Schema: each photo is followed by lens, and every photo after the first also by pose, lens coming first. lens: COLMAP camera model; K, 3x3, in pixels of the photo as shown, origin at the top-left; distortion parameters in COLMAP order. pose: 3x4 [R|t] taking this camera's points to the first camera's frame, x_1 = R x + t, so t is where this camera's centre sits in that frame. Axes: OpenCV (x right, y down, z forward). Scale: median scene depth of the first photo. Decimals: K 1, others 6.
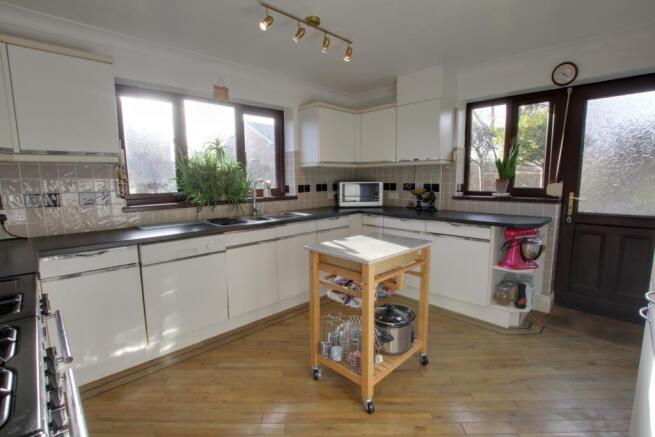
lens RADIAL K [[304.0, 0, 324.2], [0, 304.0, 221.1], [0, 0, 1]] dist [-0.033482, 0.004887]
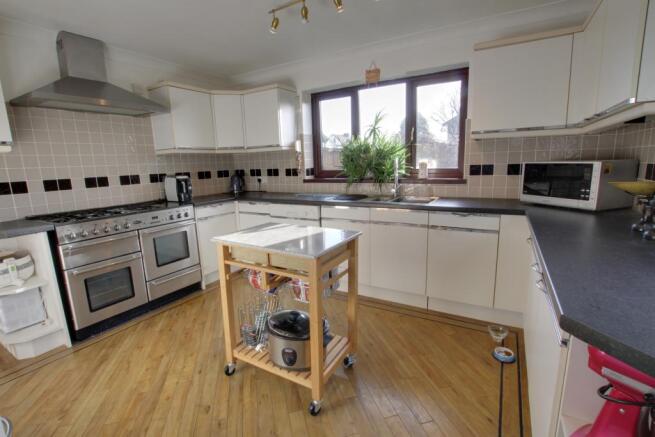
lens RADIAL K [[304.0, 0, 328.5], [0, 304.0, 219.4], [0, 0, 1]] dist [-0.033482, 0.004887]
pose [[0.269797, 0.184339, -0.945108, 0.833986], [-0.104293, 0.981325, 0.161631, -0.105888], [0.957252, 0.054961, 0.283984, 0.692030]]
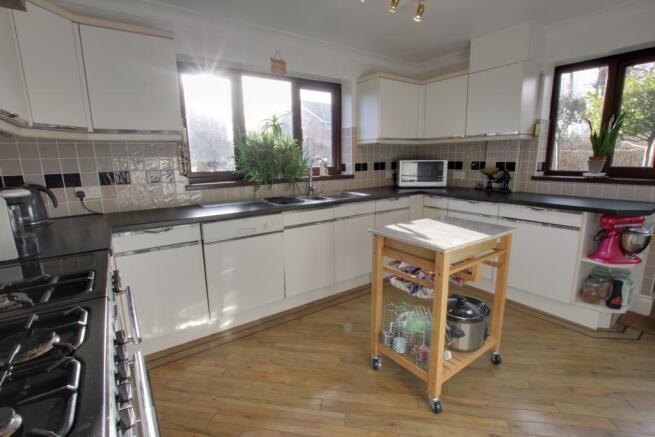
lens RADIAL K [[304.0, 0, 324.4], [0, 304.0, 220.6], [0, 0, 1]] dist [-0.033482, 0.004887]
pose [[0.987201, 0.027140, -0.157158, -0.040092], [-0.016799, 0.997628, 0.066756, -0.002370], [0.158597, -0.063262, 0.985315, 0.054409]]
